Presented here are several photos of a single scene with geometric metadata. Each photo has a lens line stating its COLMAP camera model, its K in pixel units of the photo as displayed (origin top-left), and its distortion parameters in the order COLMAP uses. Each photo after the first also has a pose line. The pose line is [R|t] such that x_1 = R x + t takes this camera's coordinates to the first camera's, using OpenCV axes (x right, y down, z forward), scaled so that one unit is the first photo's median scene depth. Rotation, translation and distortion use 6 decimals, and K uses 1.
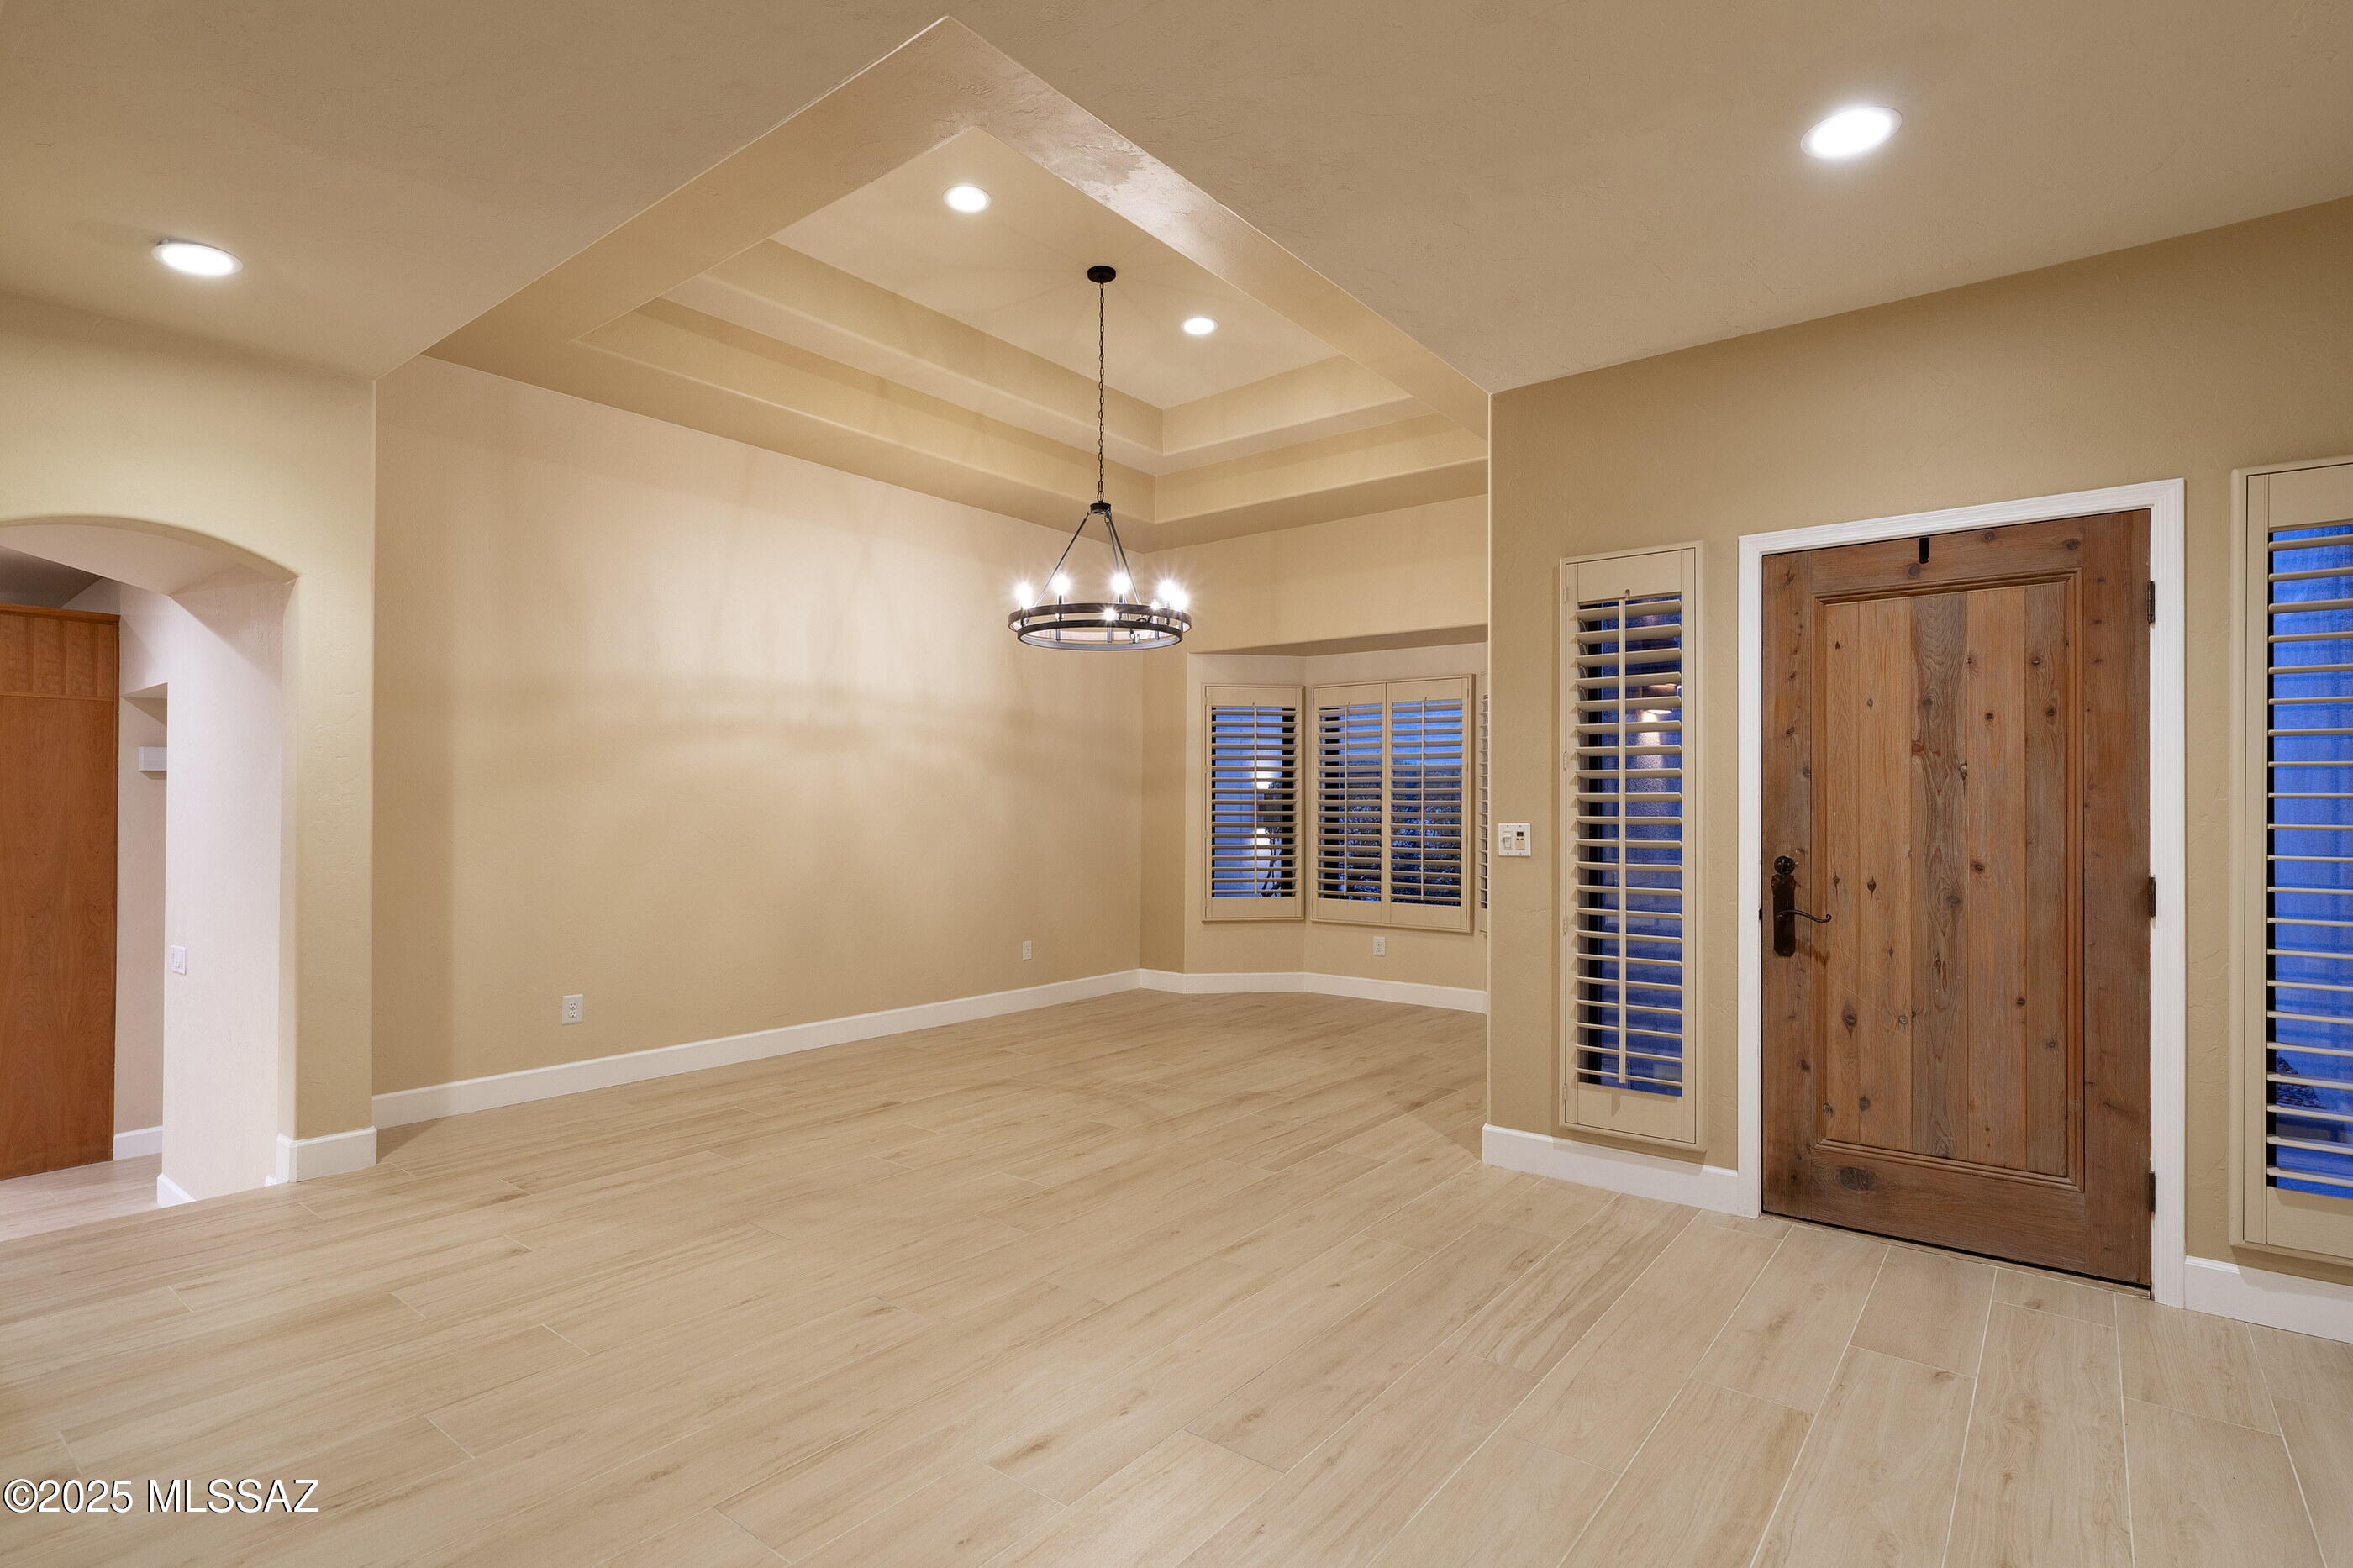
lens RADIAL K [[1143.2, 0, 1173.0], [0, 1143.2, 808.3], [0, 0, 1]] dist [-0.003523, 0.000981]
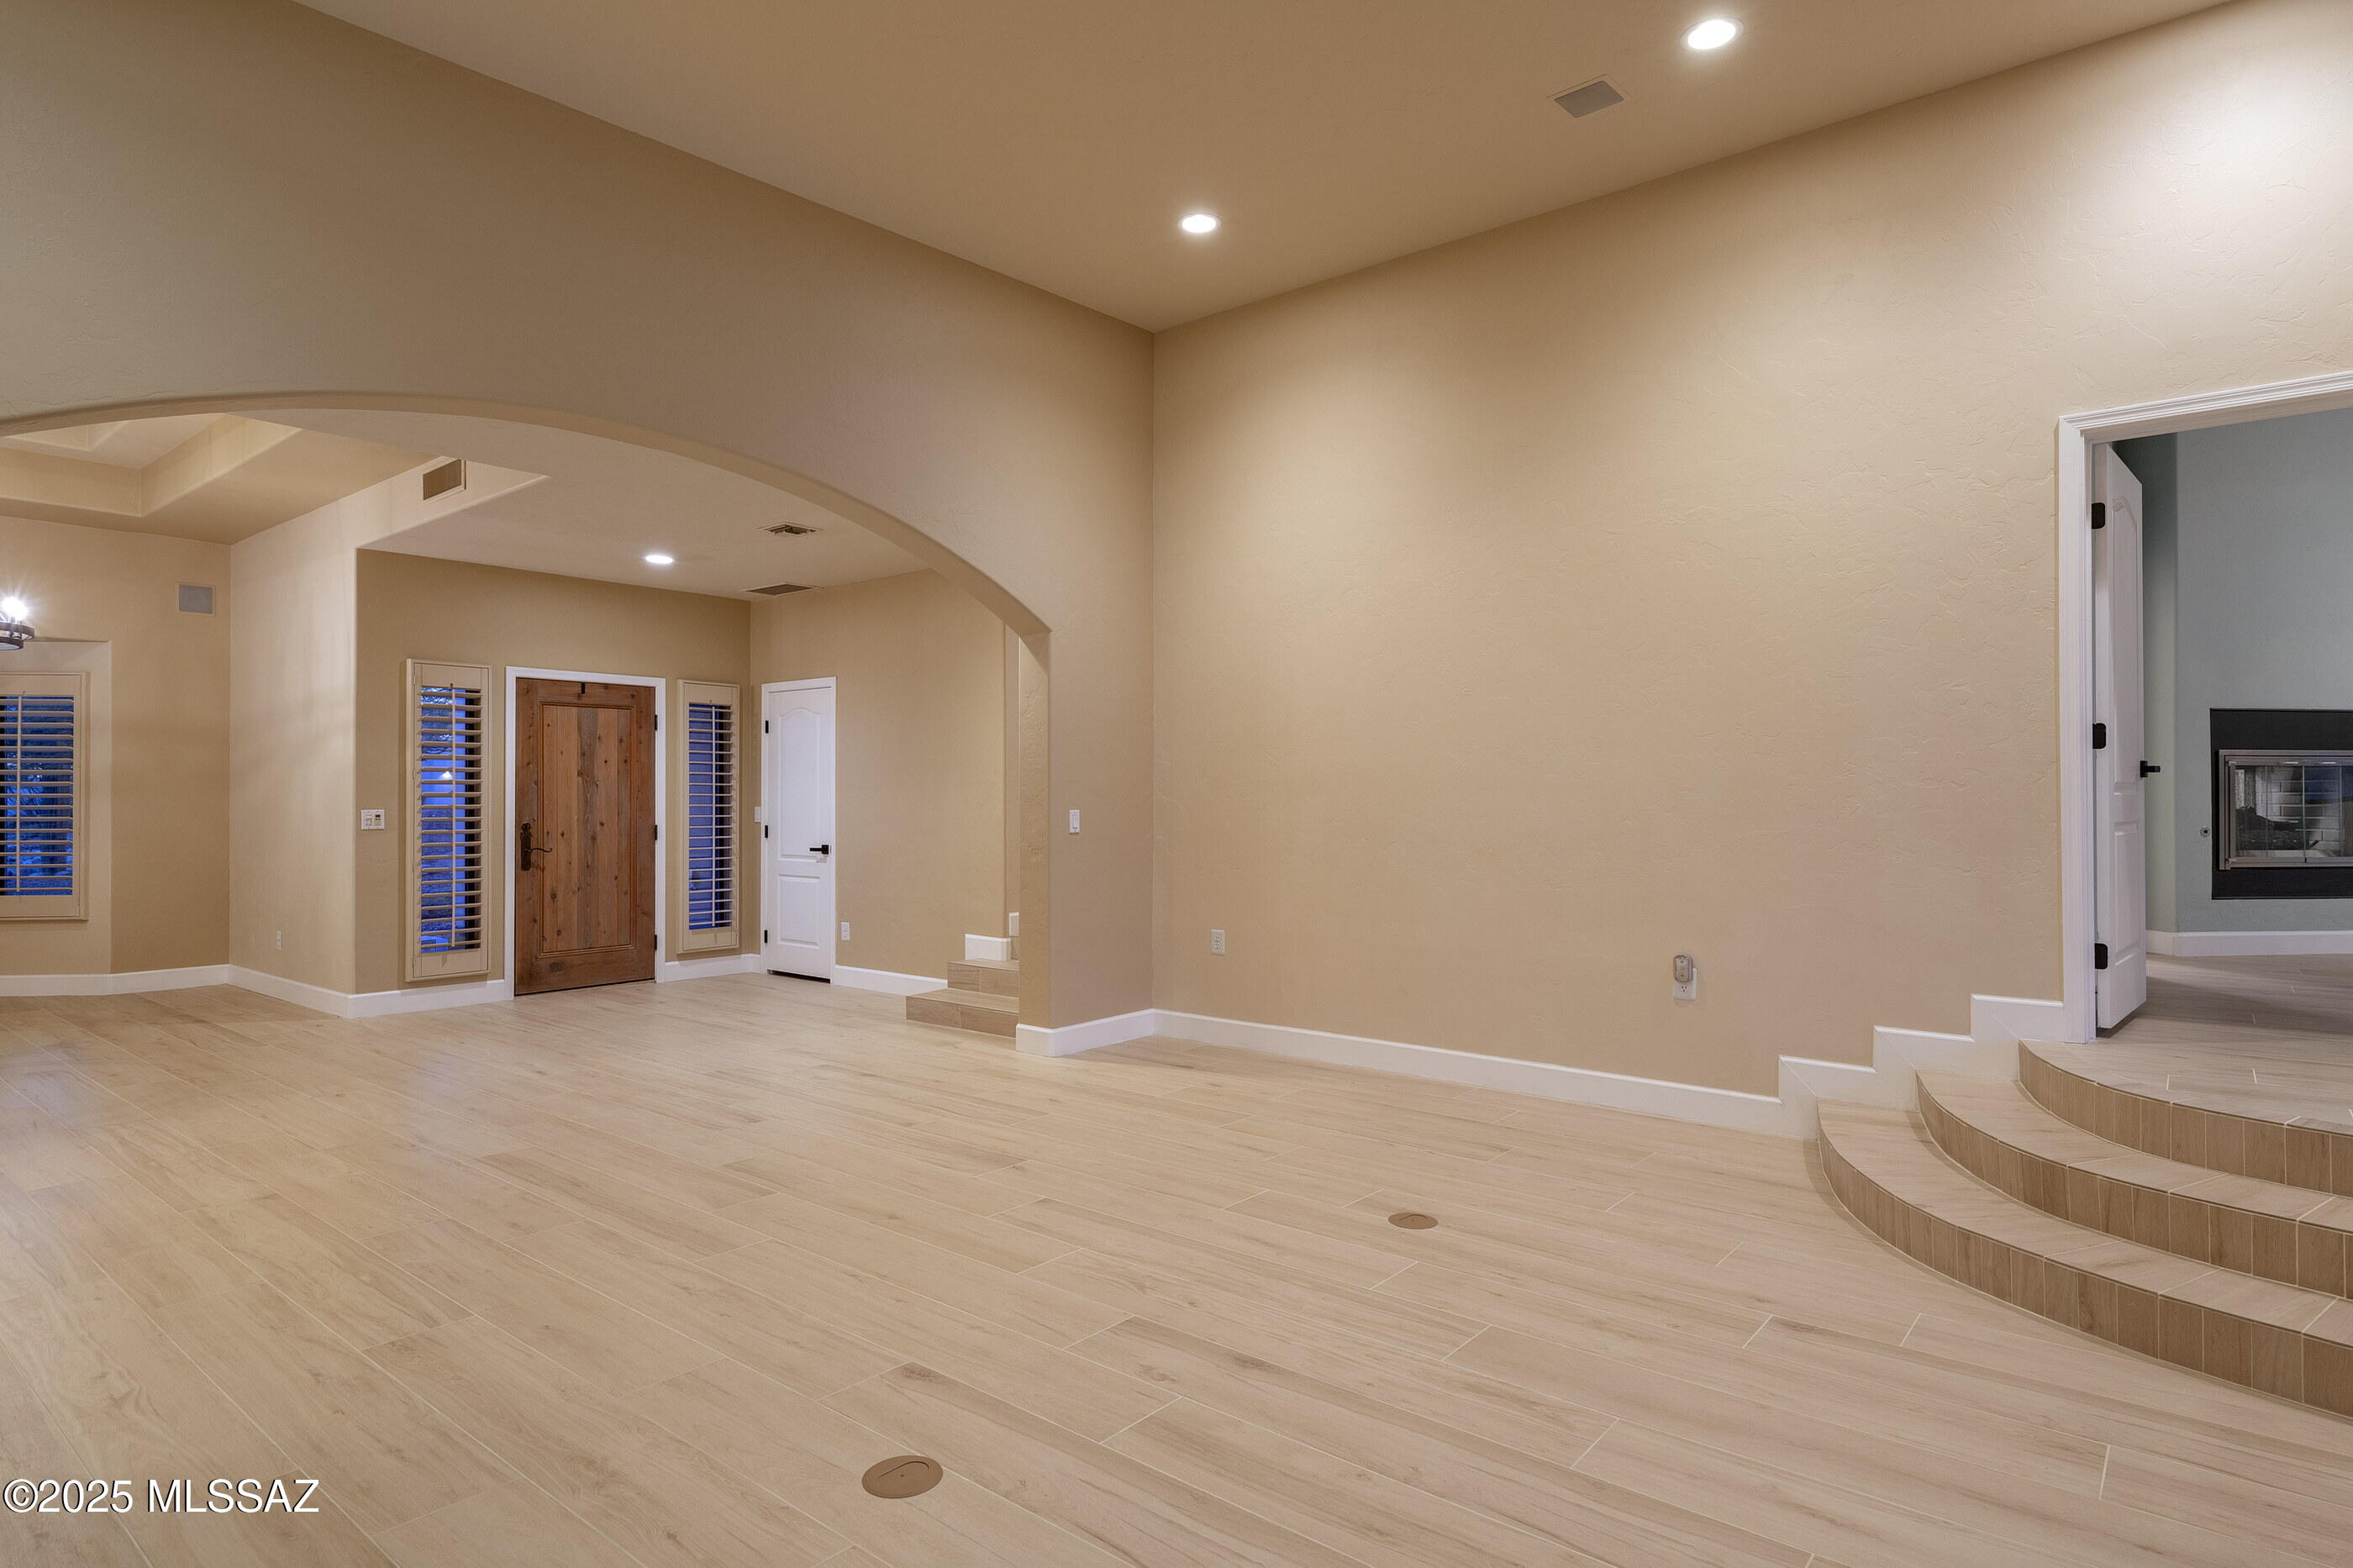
lens RADIAL K [[1226.4, 0, 1215.0], [0, 1226.4, 776.4], [0, 0, 1]] dist [0.010669, 0.000173]
pose [[-0.005984, 0.016060, 0.999853, -1.710498], [0.000451, 0.999871, -0.016057, -0.006119], [-0.999982, 0.000355, -0.005990, -0.248310]]
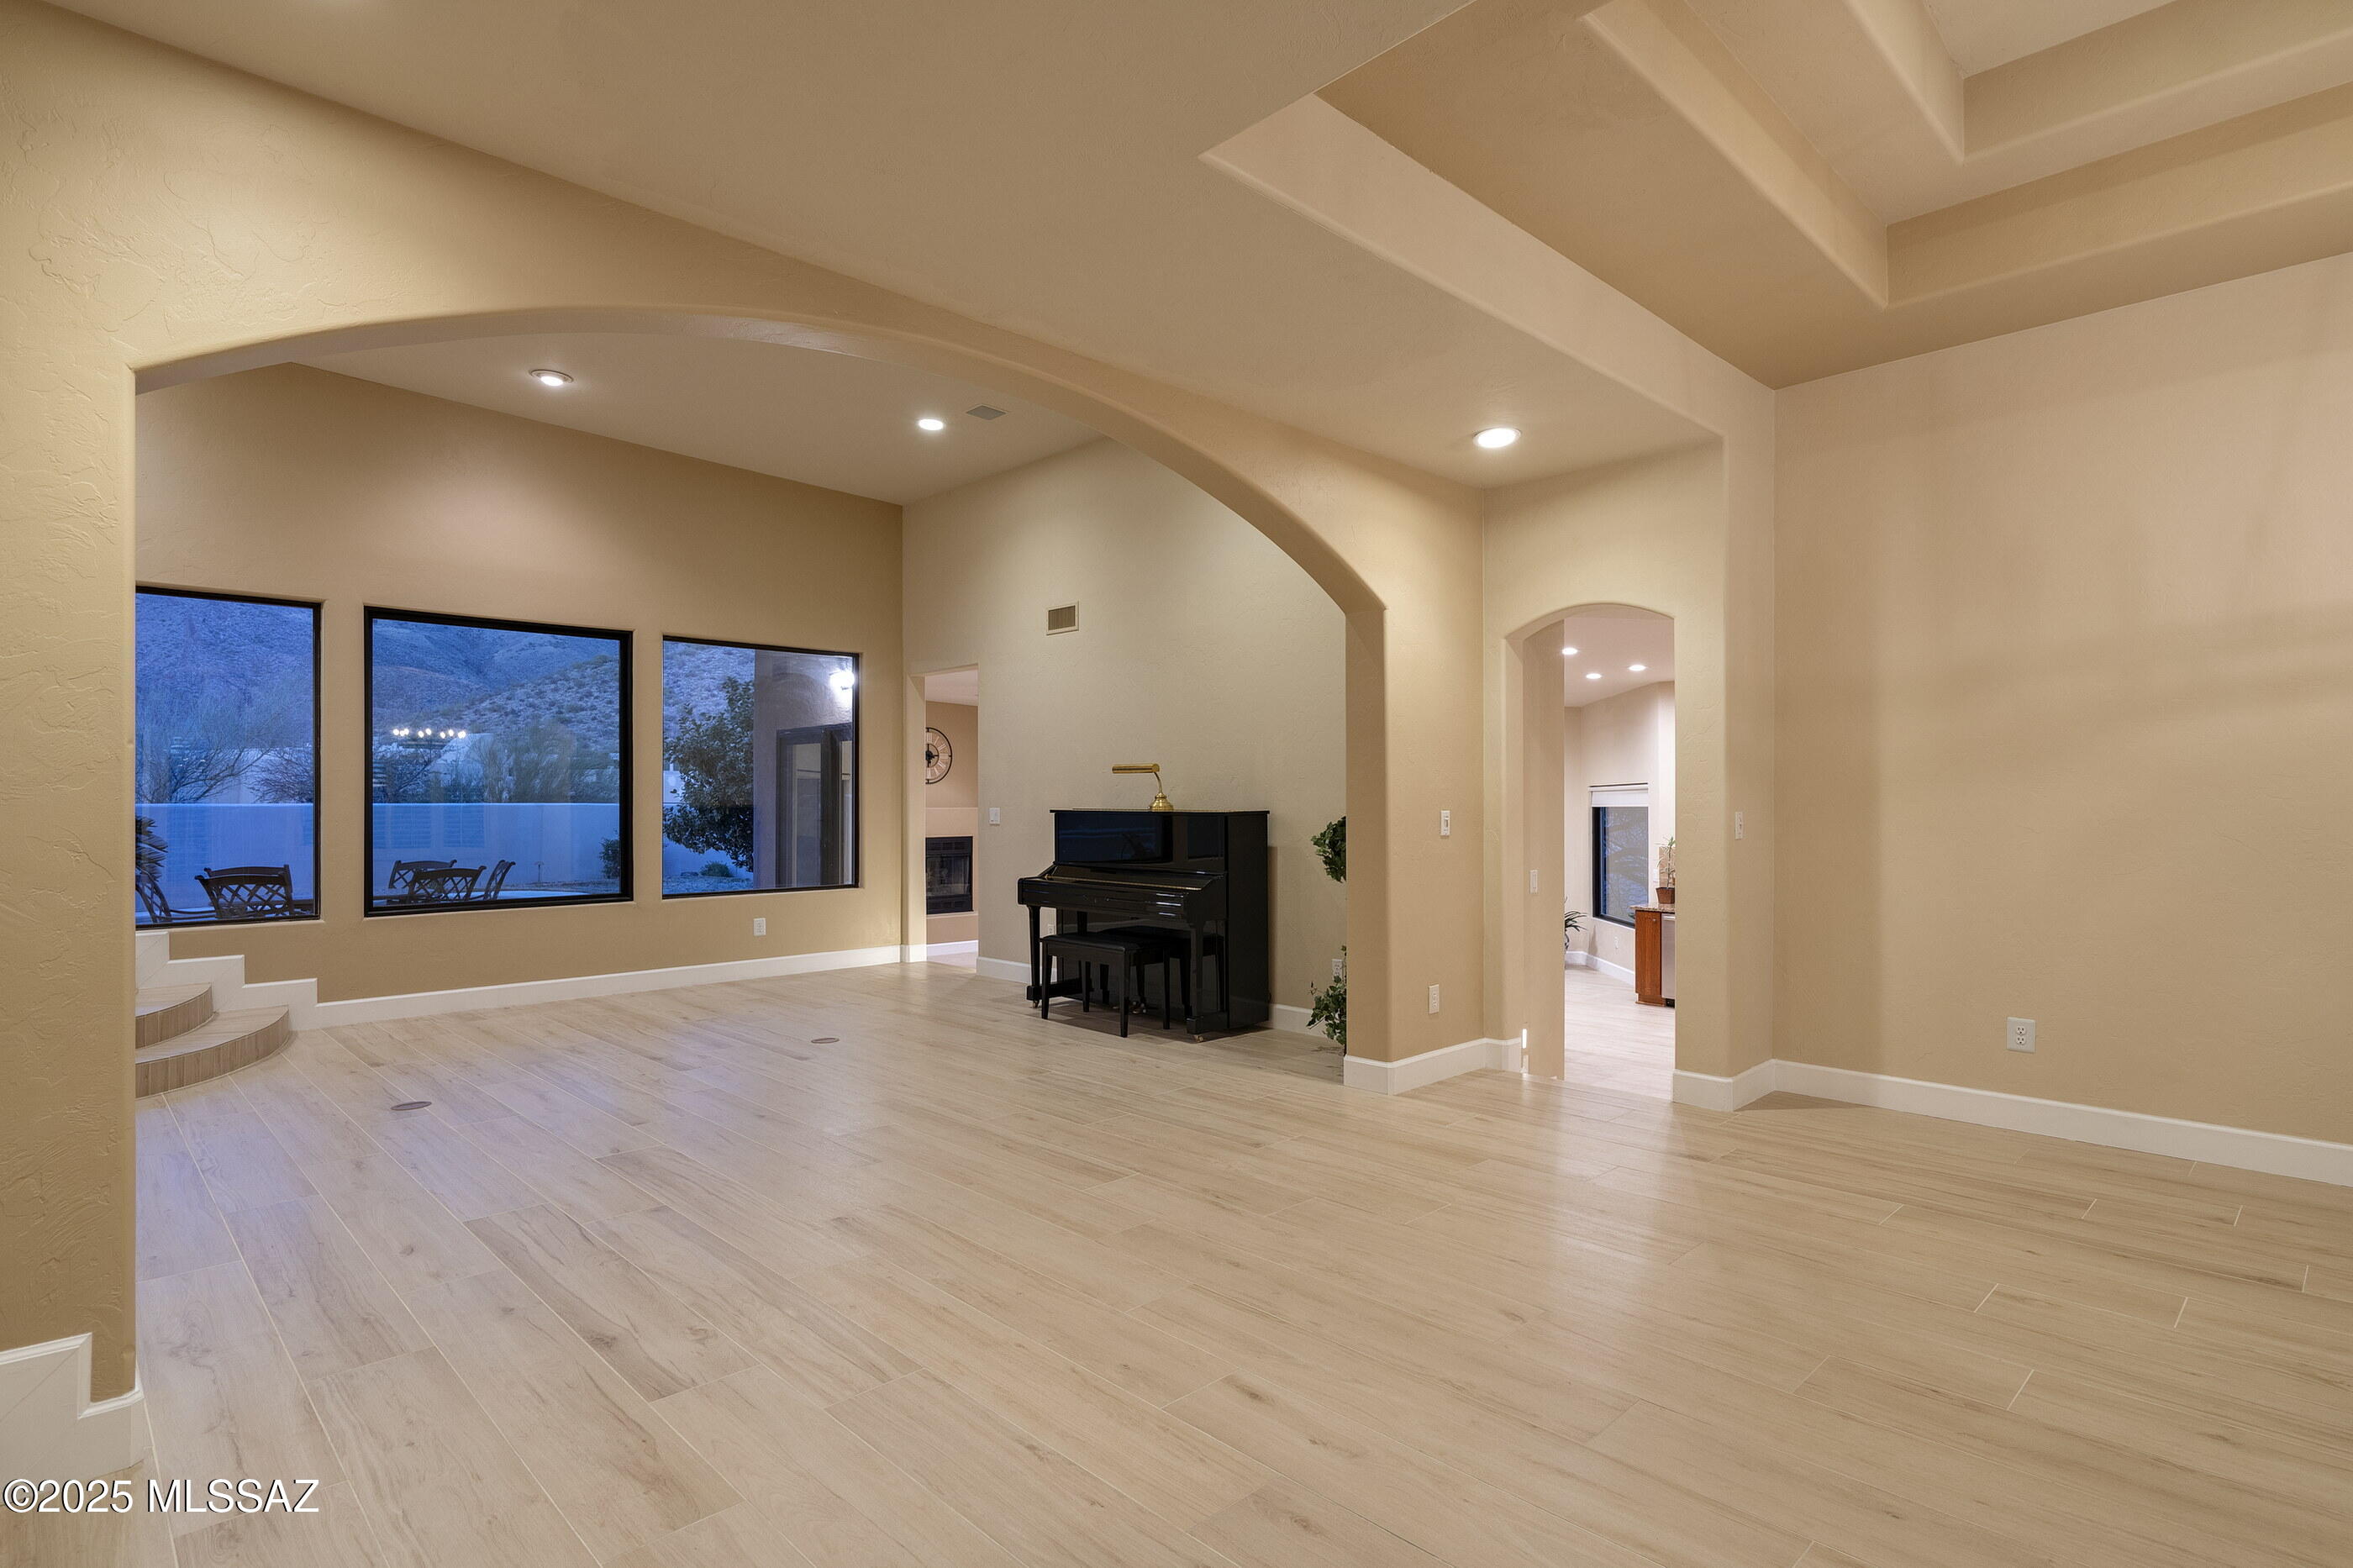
lens RADIAL K [[1192.3, 0, 1194.4], [0, 1192.3, 791.0], [0, 0, 1]] dist [0.004123, 0.001108]
pose [[-0.125944, -0.010306, -0.991984, 0.638280], [0.002176, 0.999941, -0.010665, -0.000903], [0.992035, -0.003502, -0.125914, 0.683535]]
